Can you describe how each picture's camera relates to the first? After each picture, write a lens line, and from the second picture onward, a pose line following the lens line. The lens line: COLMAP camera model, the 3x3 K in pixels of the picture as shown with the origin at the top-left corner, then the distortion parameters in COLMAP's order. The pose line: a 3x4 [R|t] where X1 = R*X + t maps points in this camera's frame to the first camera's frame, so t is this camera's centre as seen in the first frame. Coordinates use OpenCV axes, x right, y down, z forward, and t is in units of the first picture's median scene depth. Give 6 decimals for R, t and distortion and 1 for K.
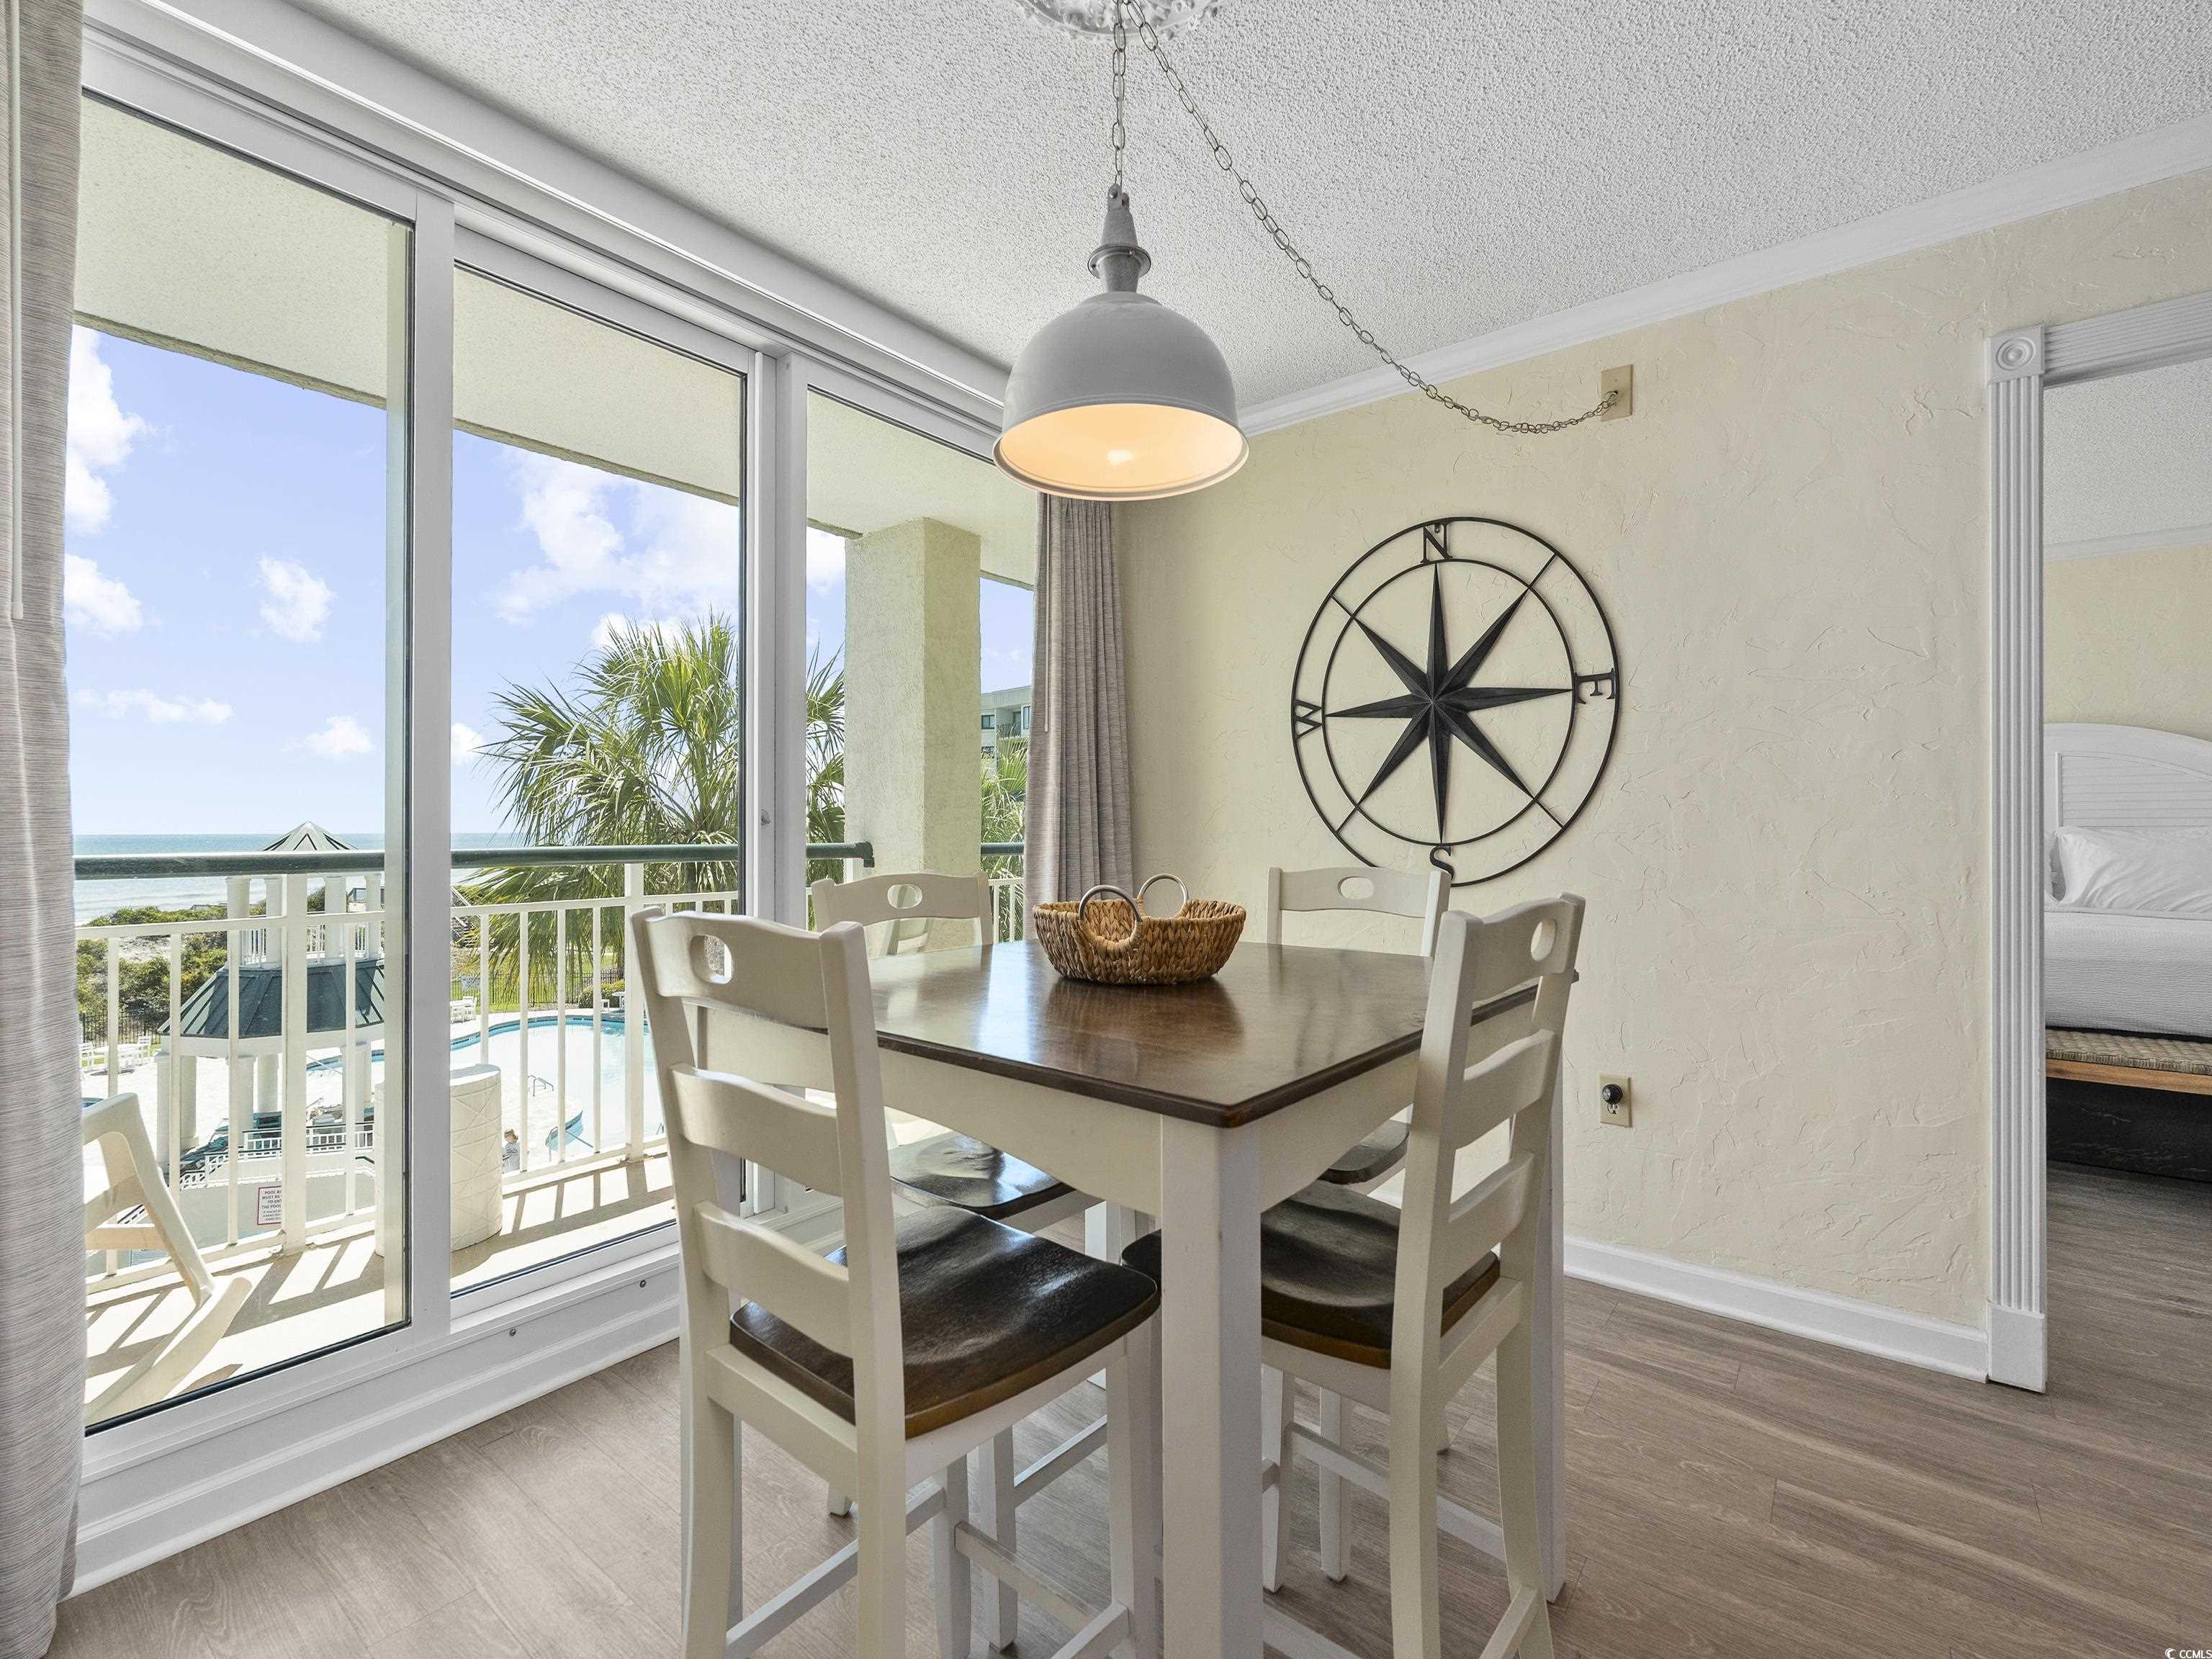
lens RADIAL K [[977.4, 0, 1101.4], [0, 977.4, 826.3], [0, 0, 1]] dist [-0.000407, 0.000008]
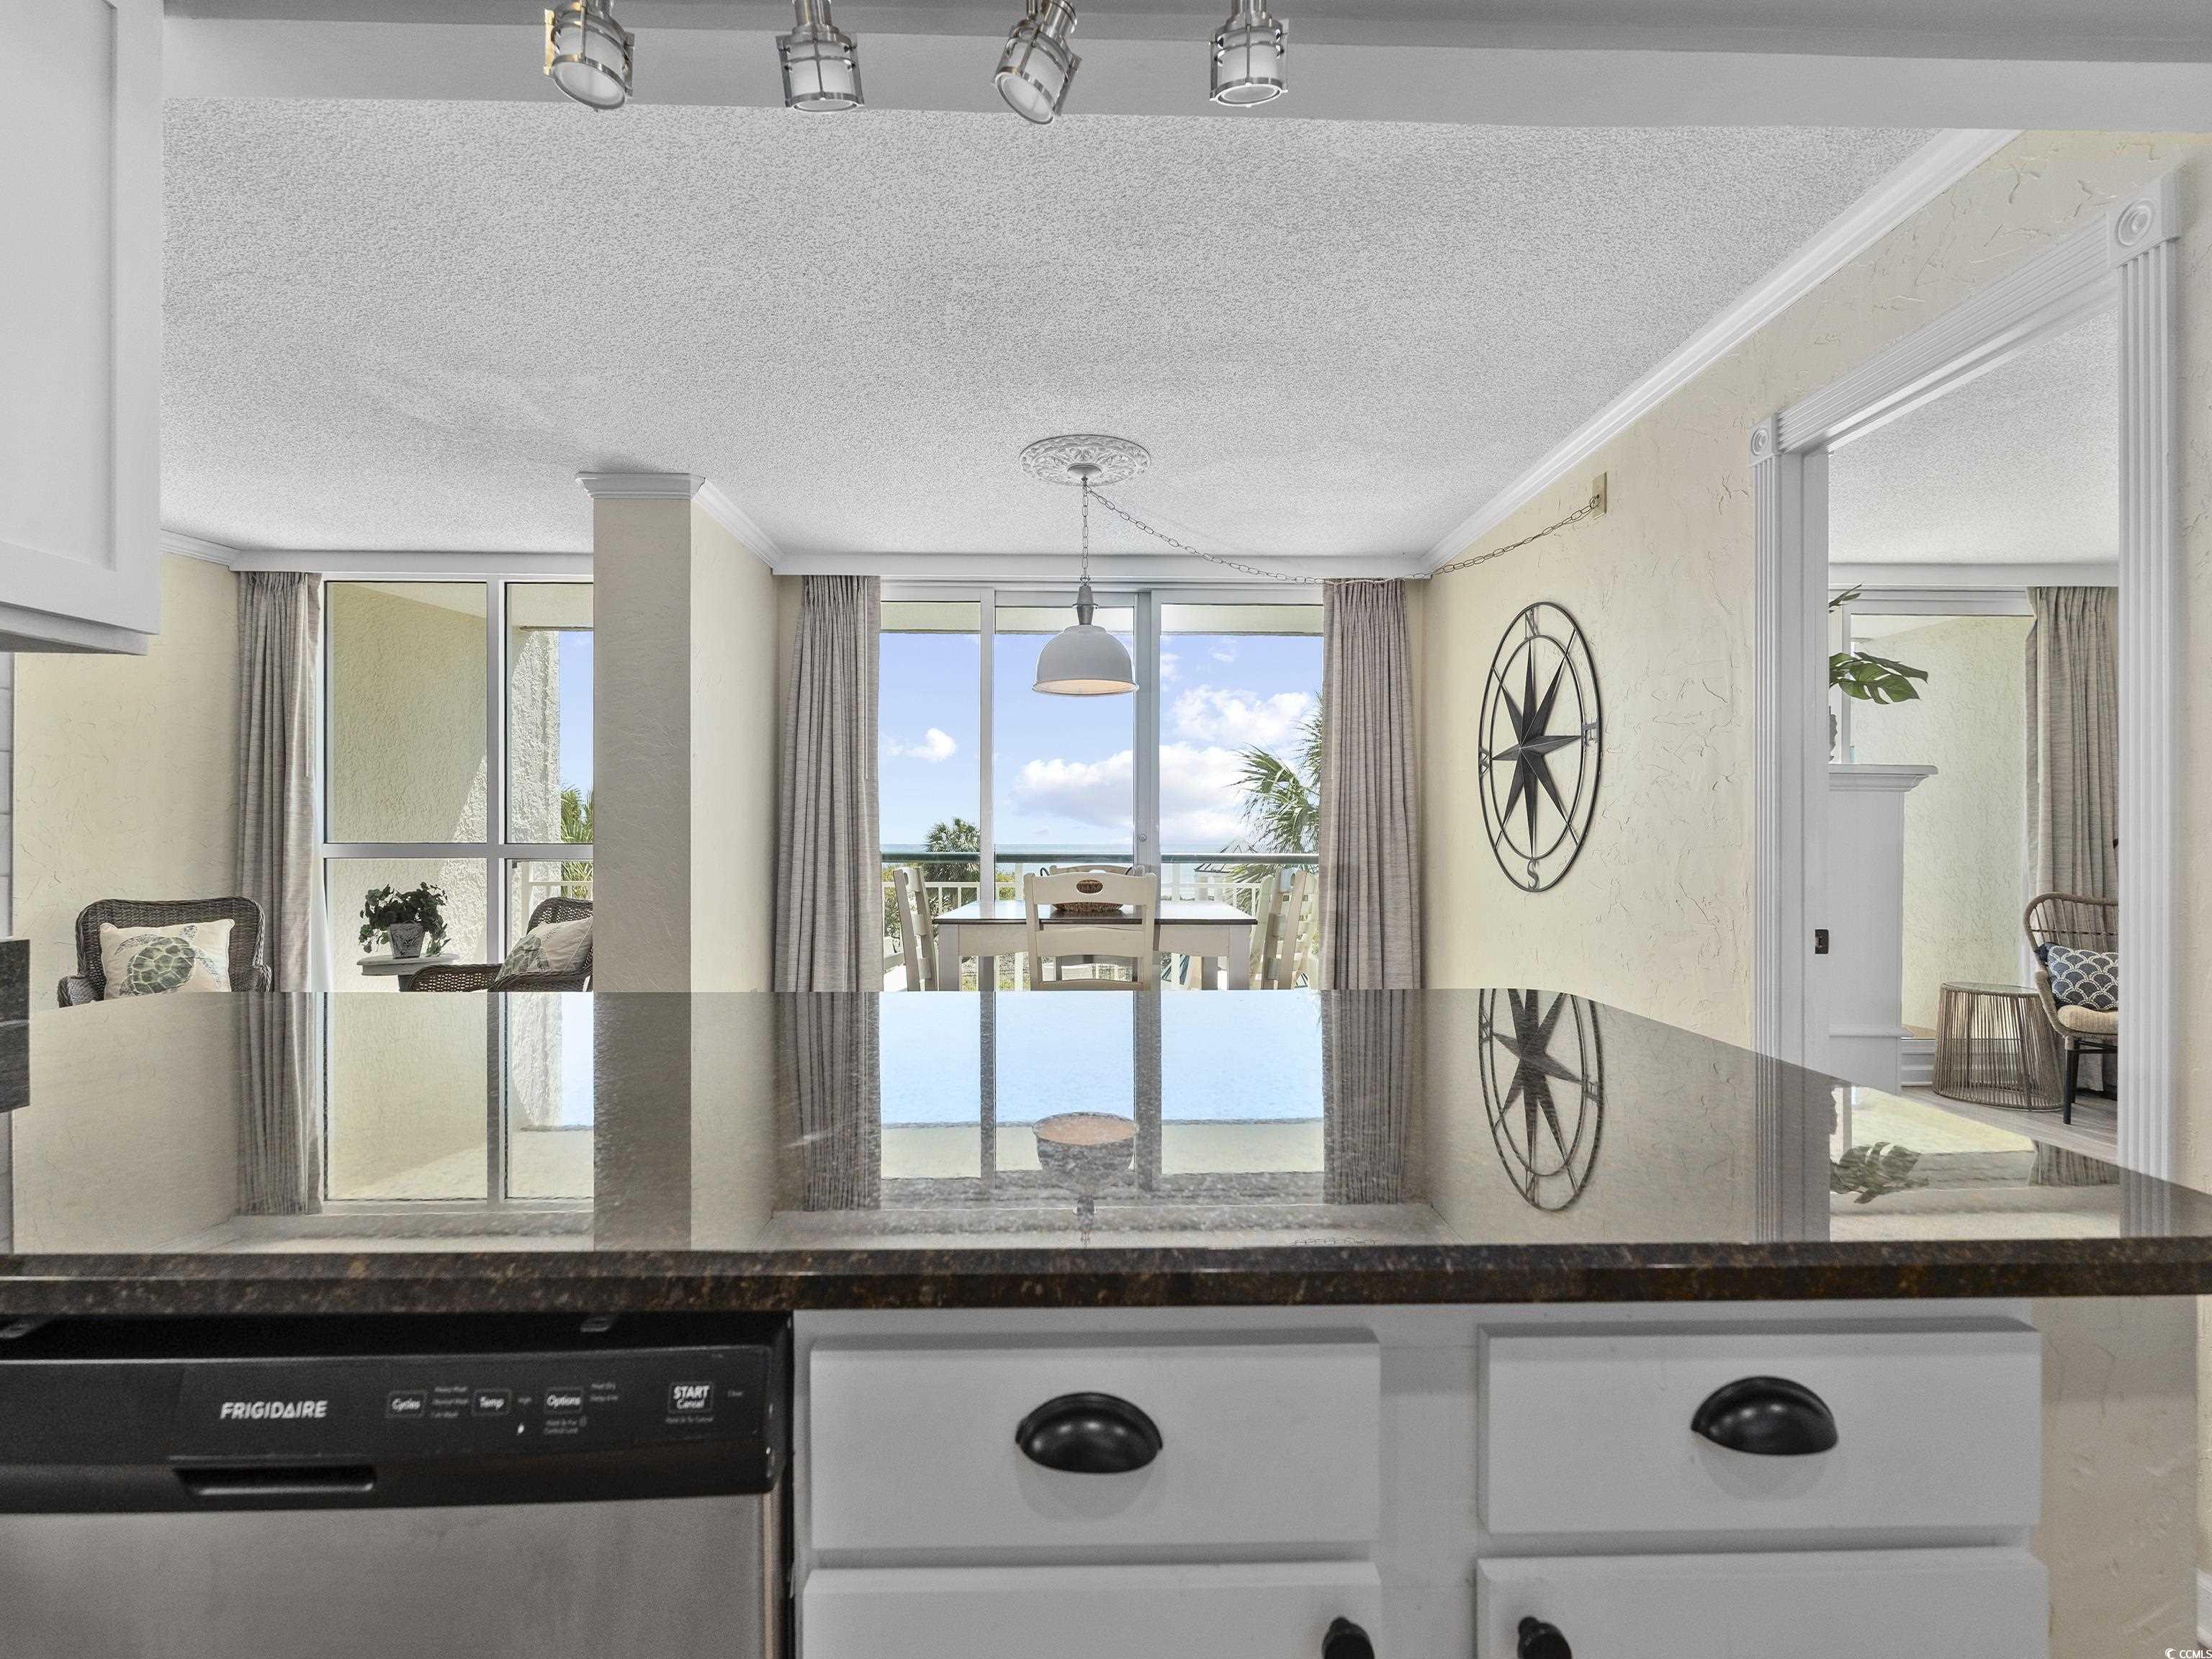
lens RADIAL K [[957.9, 0, 1109.4], [0, 957.9, 842.9], [0, 0, 1]] dist [0.001740, 0.000173]
pose [[0.650731, -0.005444, -0.759289, 0.866946], [0.009803, 0.999951, 0.001231, -0.008625], [0.759245, -0.008244, 0.650753, -0.223390]]
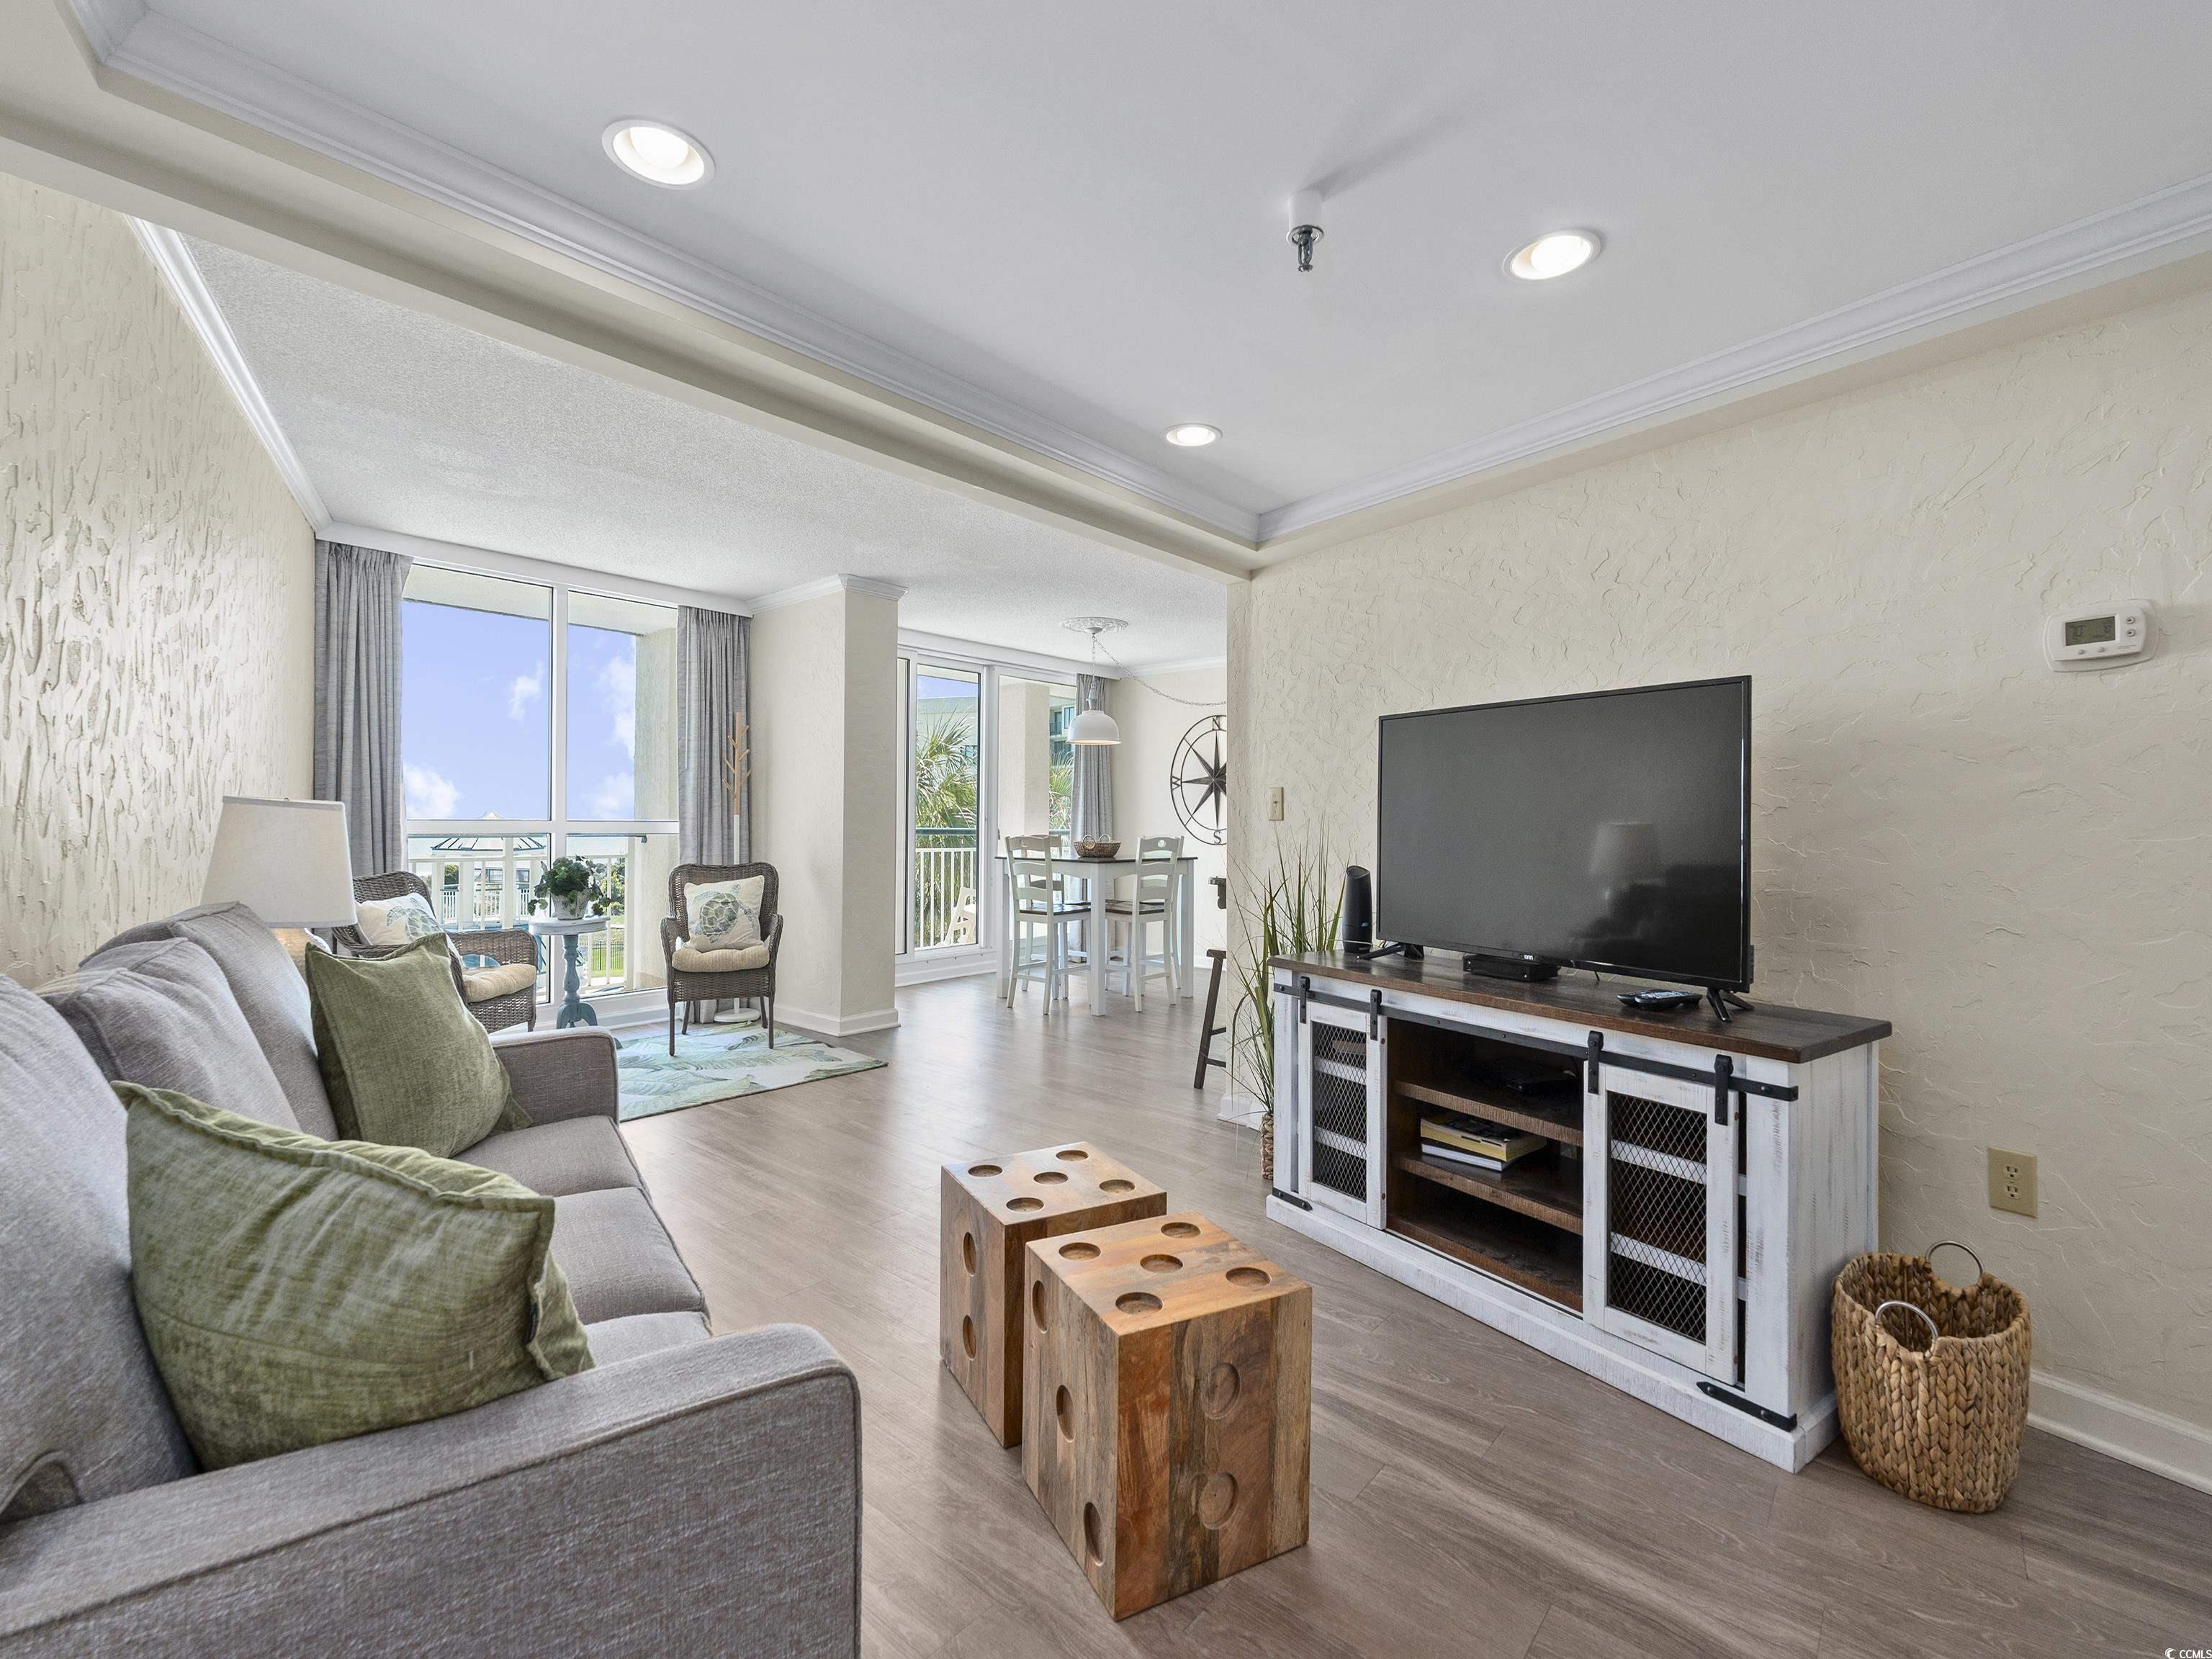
lens RADIAL K [[977.4, 0, 1101.4], [0, 977.4, 826.3], [0, 0, 1]] dist [-0.000407, 0.000008]
pose [[0.999509, 0.002310, -0.031243, 0.091463], [-0.001769, 0.999848, 0.017317, -0.037786], [0.031279, -0.017254, 0.999362, -1.703454]]
